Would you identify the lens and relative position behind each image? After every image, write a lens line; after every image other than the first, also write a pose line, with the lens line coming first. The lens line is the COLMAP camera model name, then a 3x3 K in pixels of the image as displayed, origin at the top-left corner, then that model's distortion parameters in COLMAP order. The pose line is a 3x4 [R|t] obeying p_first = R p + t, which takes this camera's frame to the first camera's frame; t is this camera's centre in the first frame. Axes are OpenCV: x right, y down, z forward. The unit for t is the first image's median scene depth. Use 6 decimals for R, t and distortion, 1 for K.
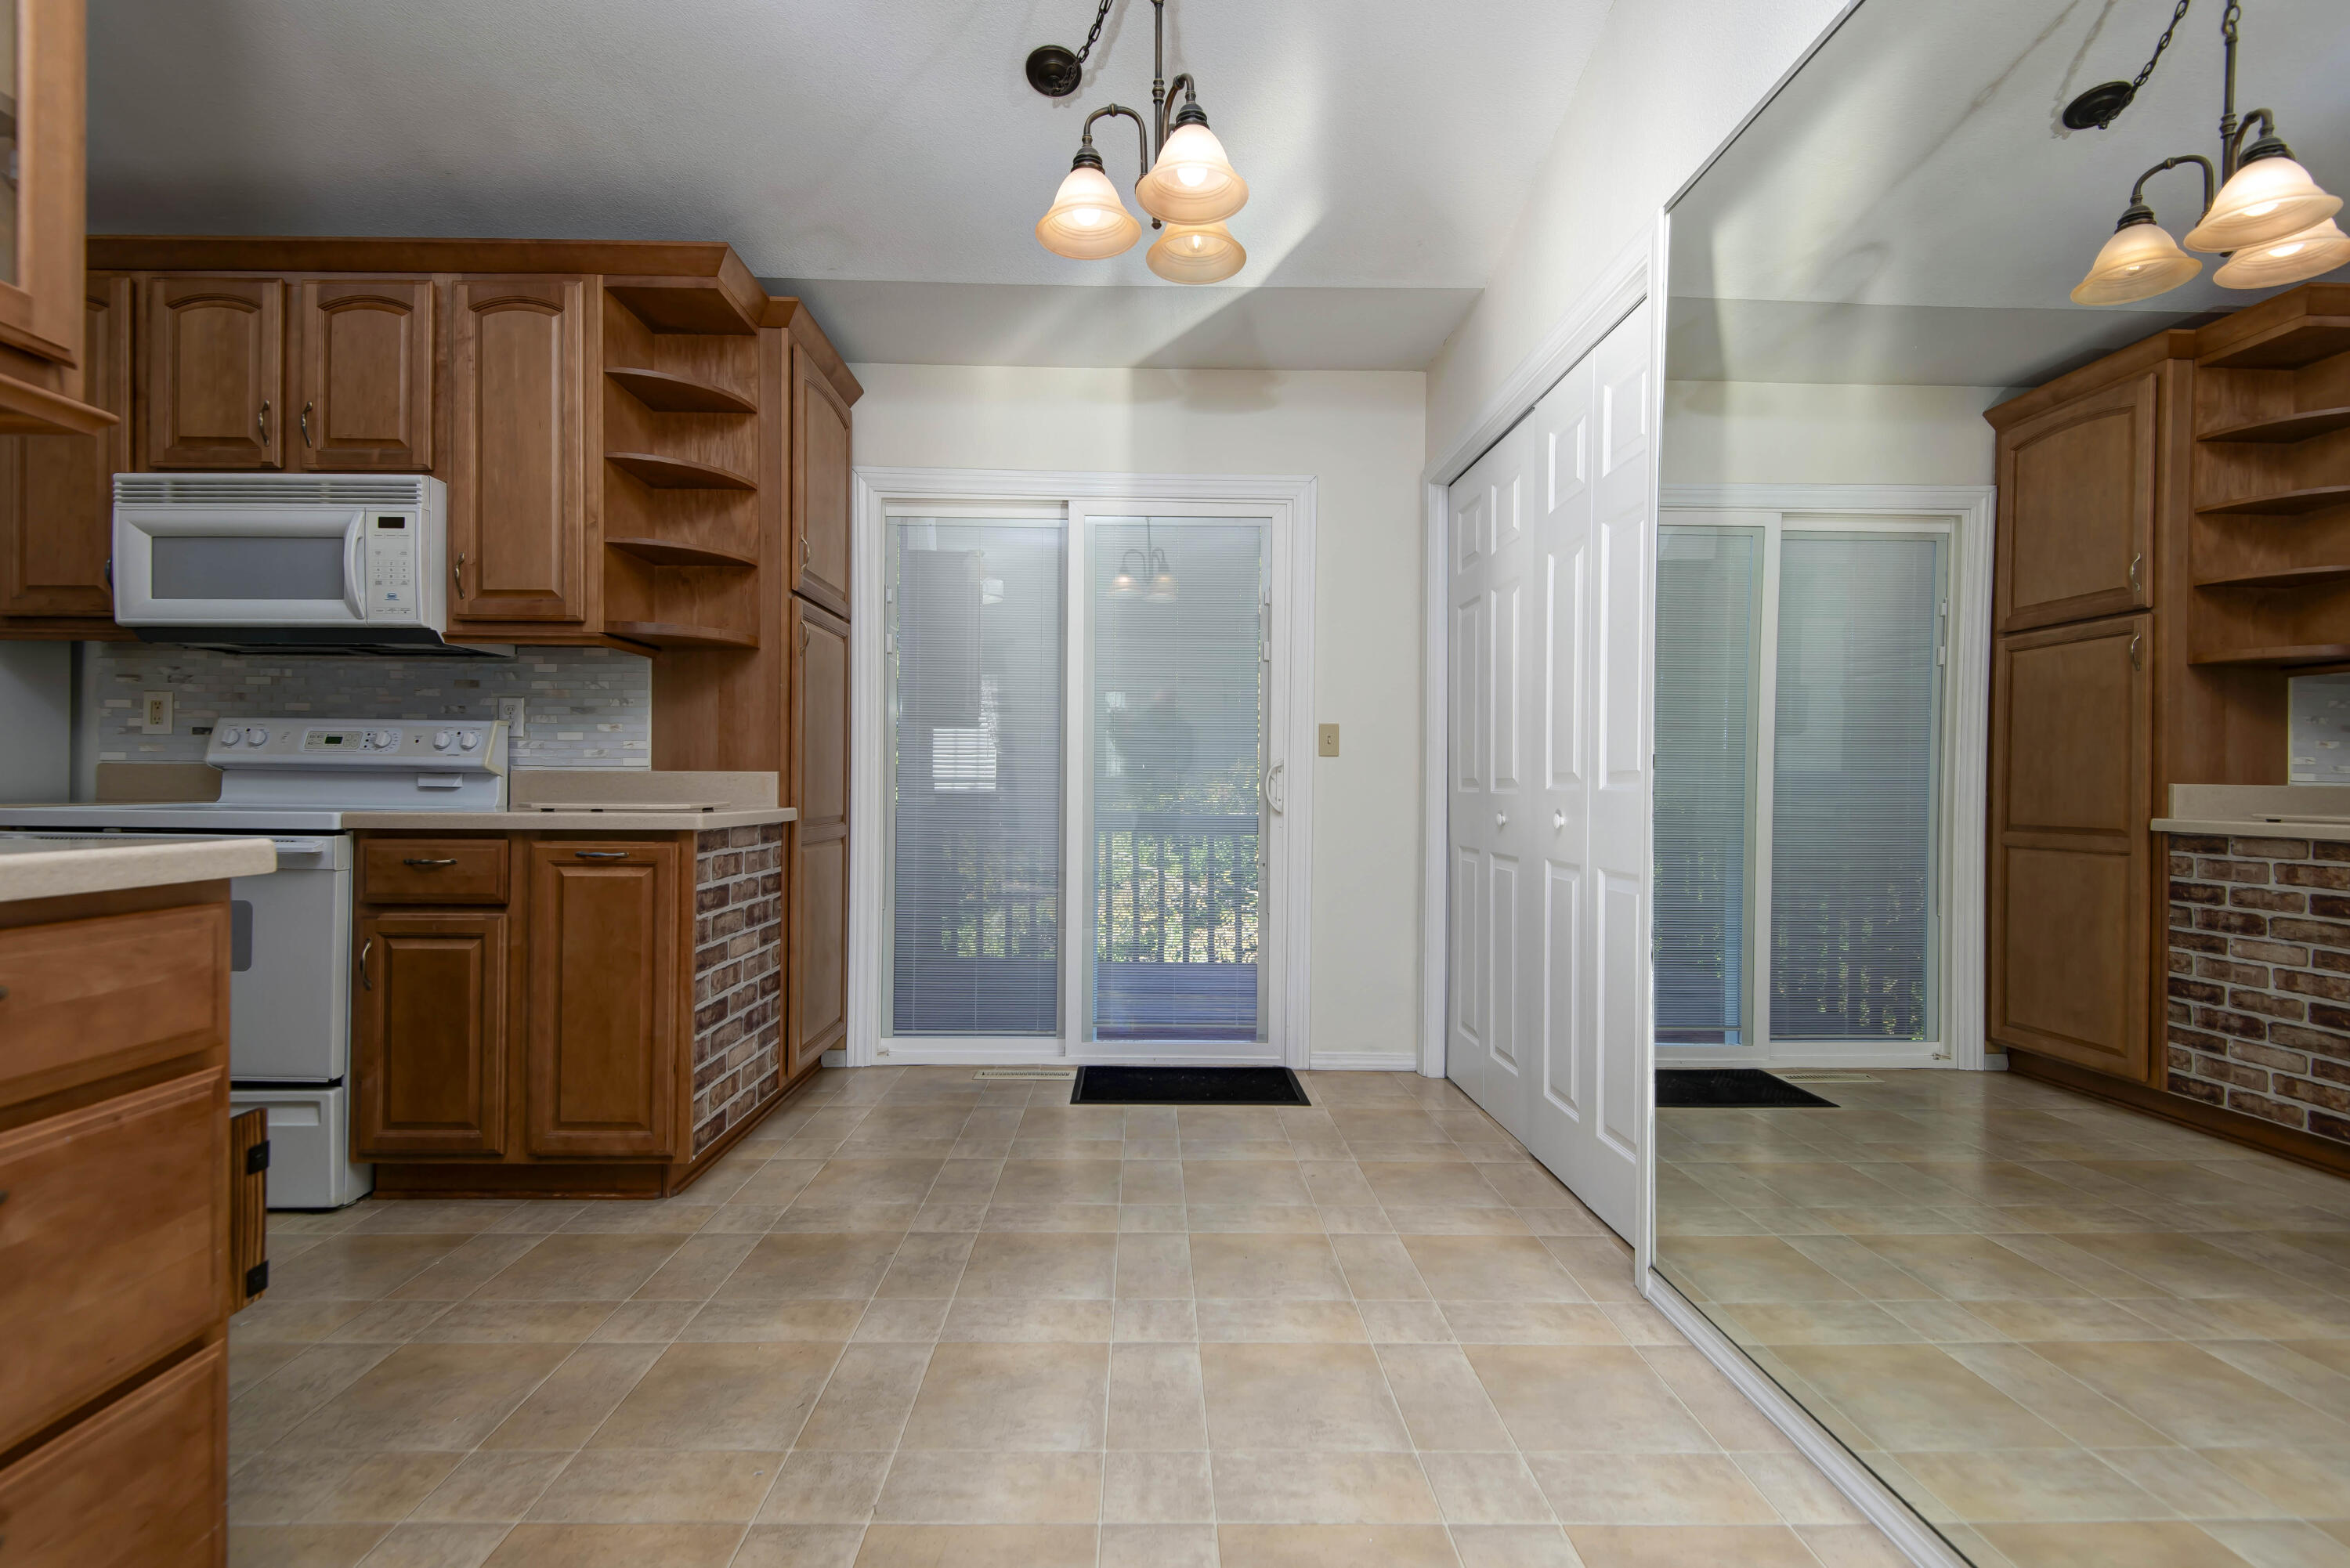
lens RADIAL K [[1070.3, 0, 1169.4], [0, 1070.3, 781.5], [0, 0, 1]] dist [0.002195, -0.000499]
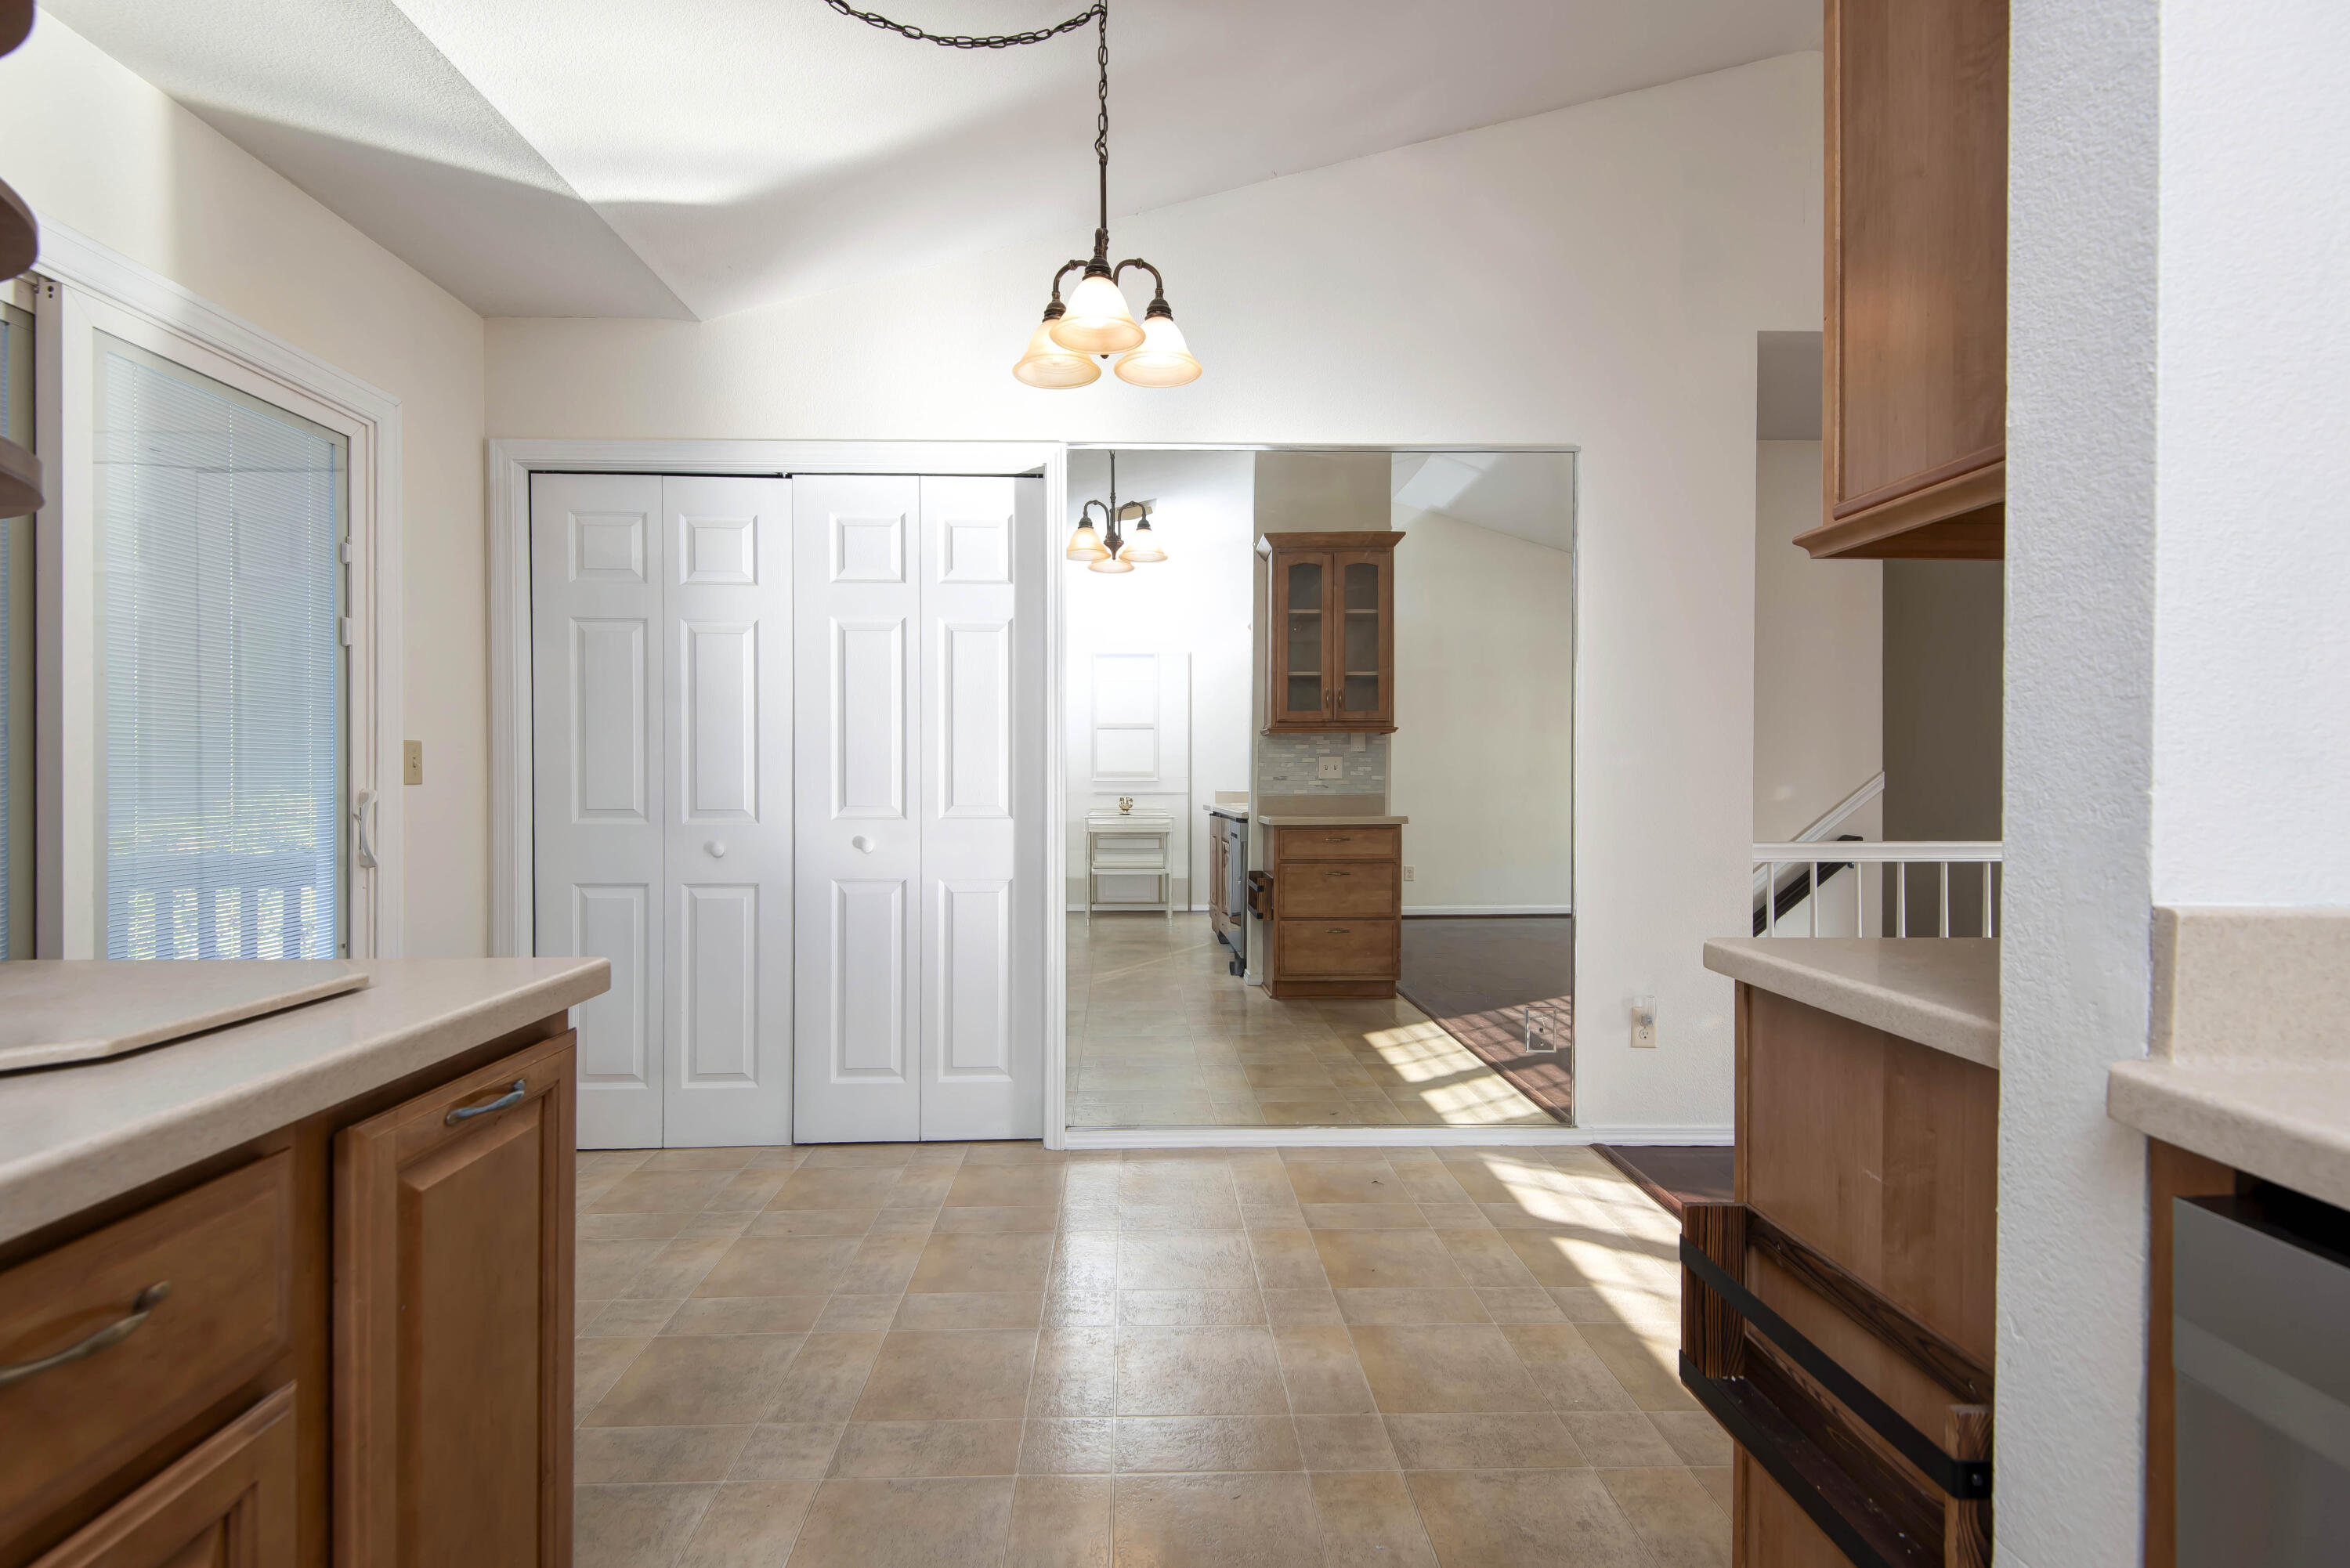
lens RADIAL K [[1070.3, 0, 1169.4], [0, 1070.3, 781.5], [0, 0, 1]] dist [0.002195, -0.000499]
pose [[-0.013220, -0.014891, 0.999802, -0.761334], [-0.002602, 0.999886, 0.014857, -0.048419], [-0.999909, -0.002405, -0.013257, 0.615974]]
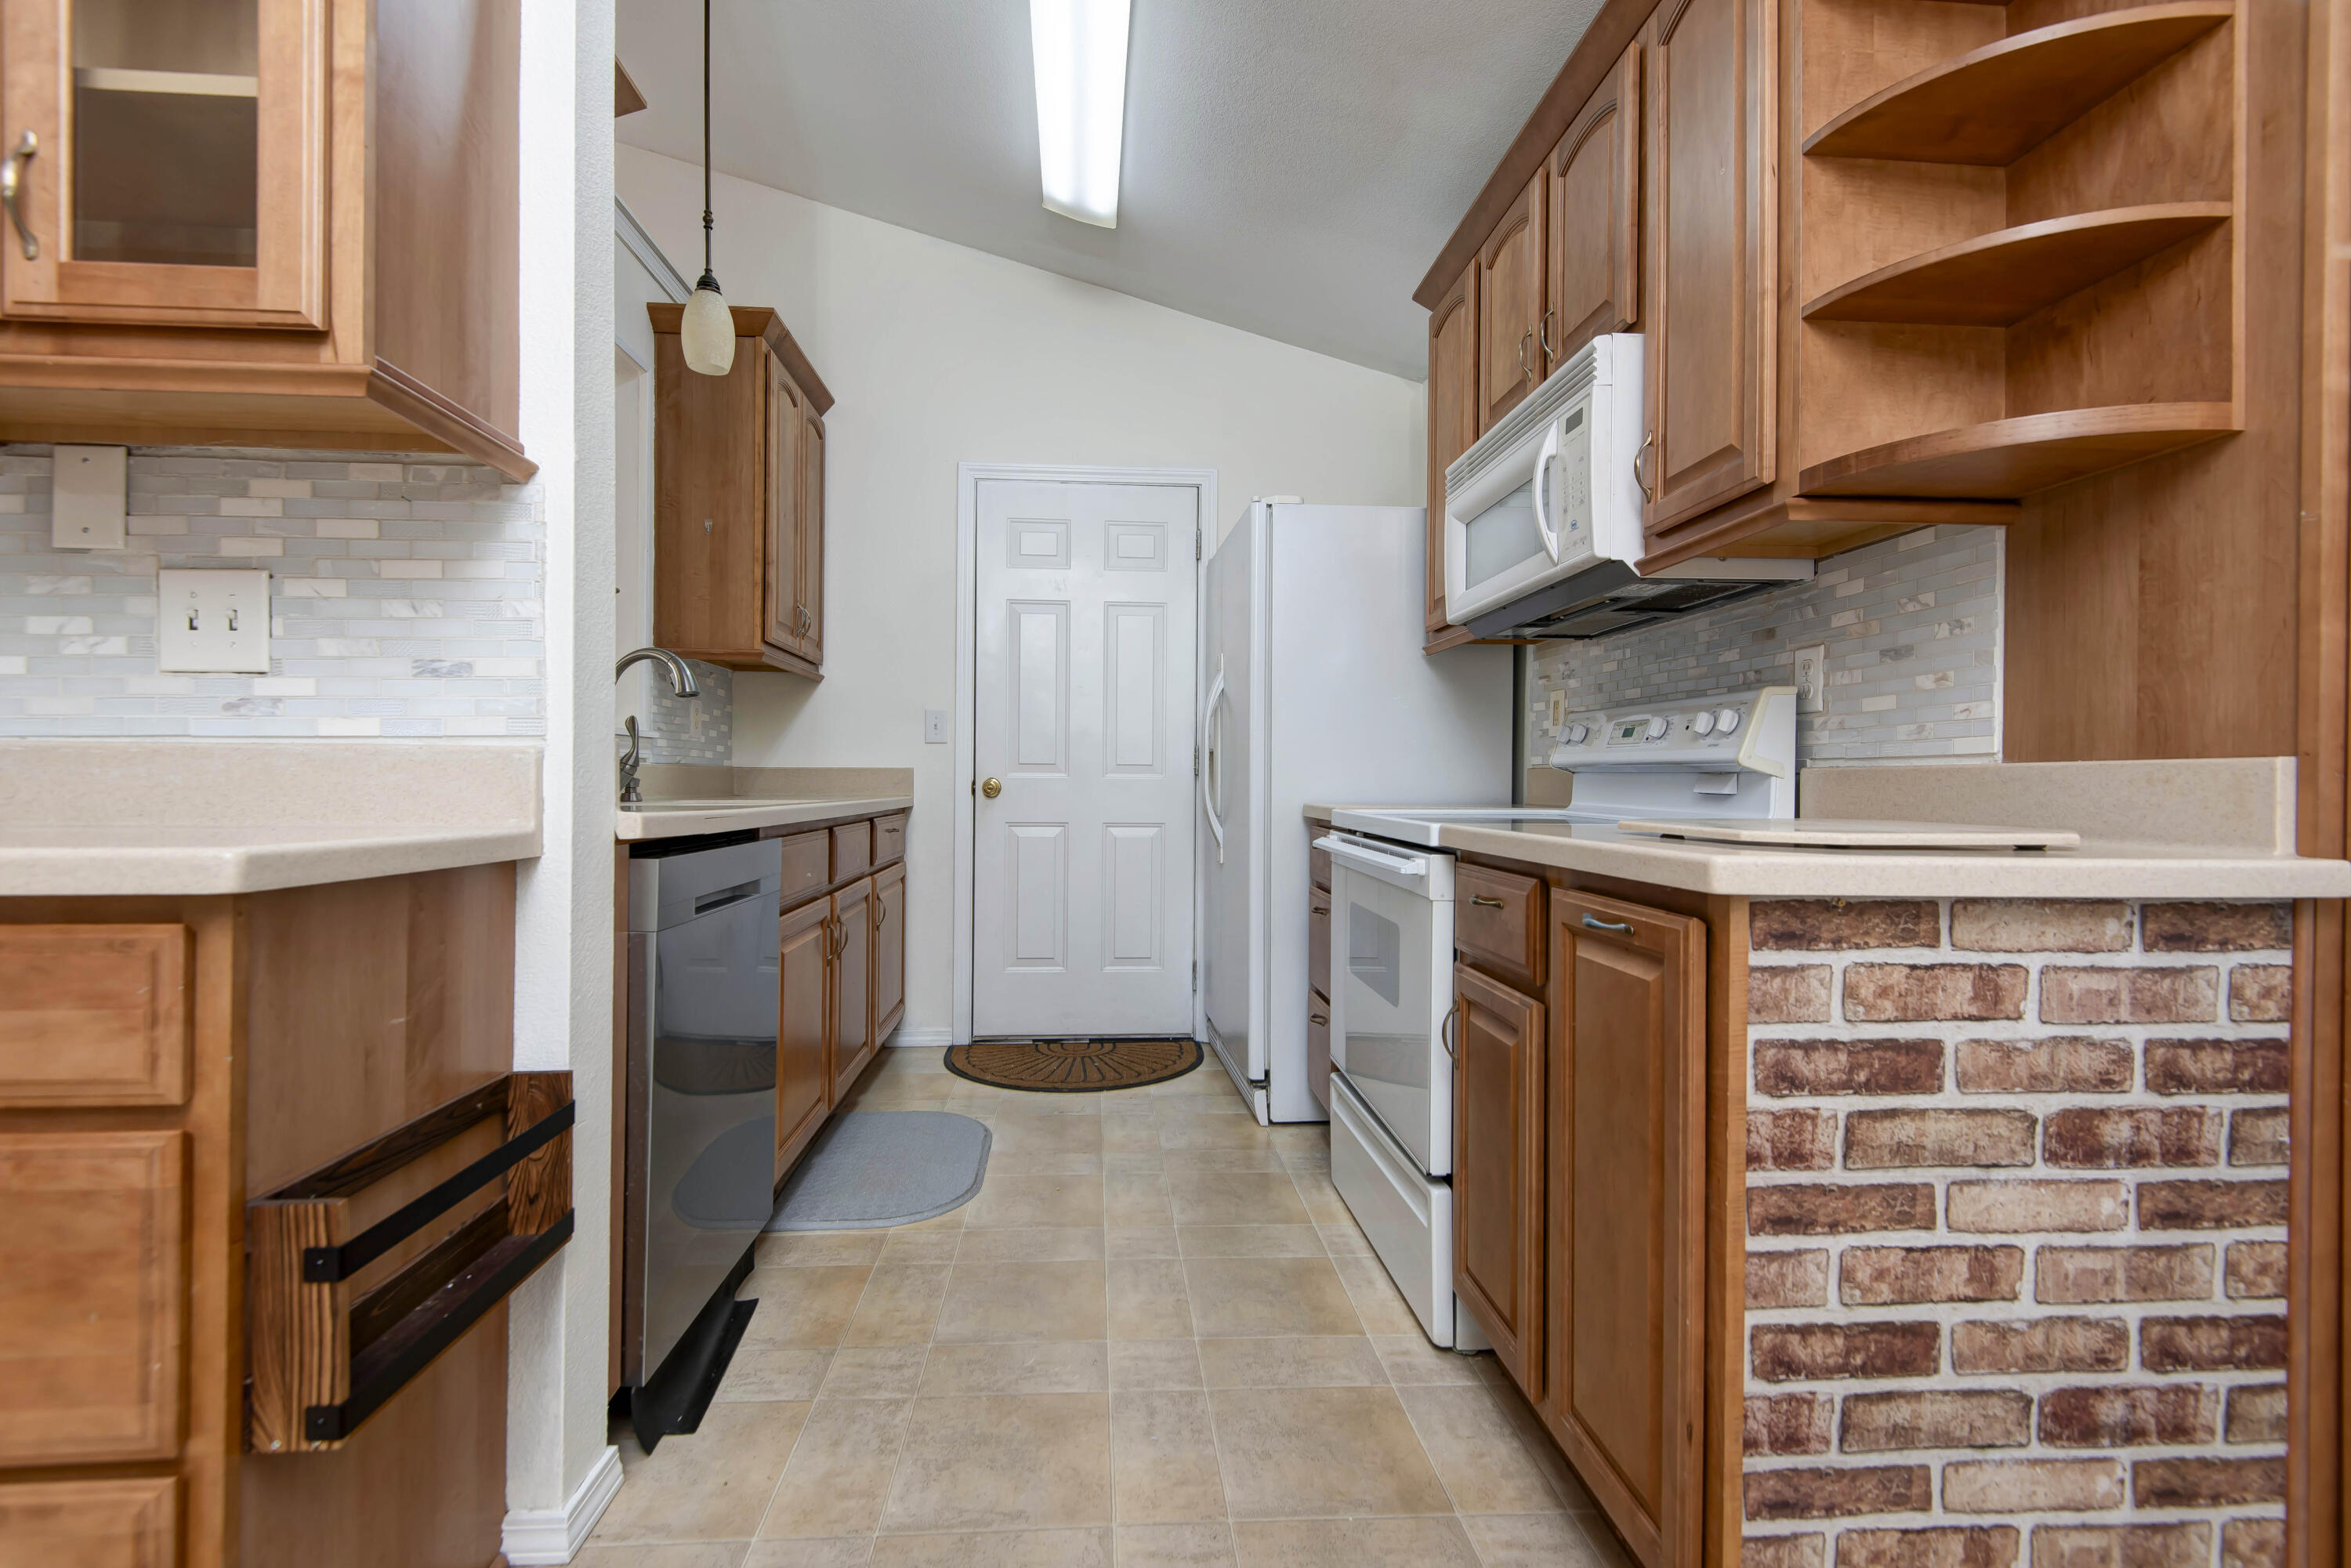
lens RADIAL K [[1070.8, 0, 1169.9], [0, 1070.8, 781.5], [0, 0, 1]] dist [0.002195, -0.000499]
pose [[0.044080, -0.005786, -0.999011, -0.024342], [-0.005993, 0.999964, -0.006056, 0.003659], [0.999010, 0.006254, 0.044044, 0.631133]]
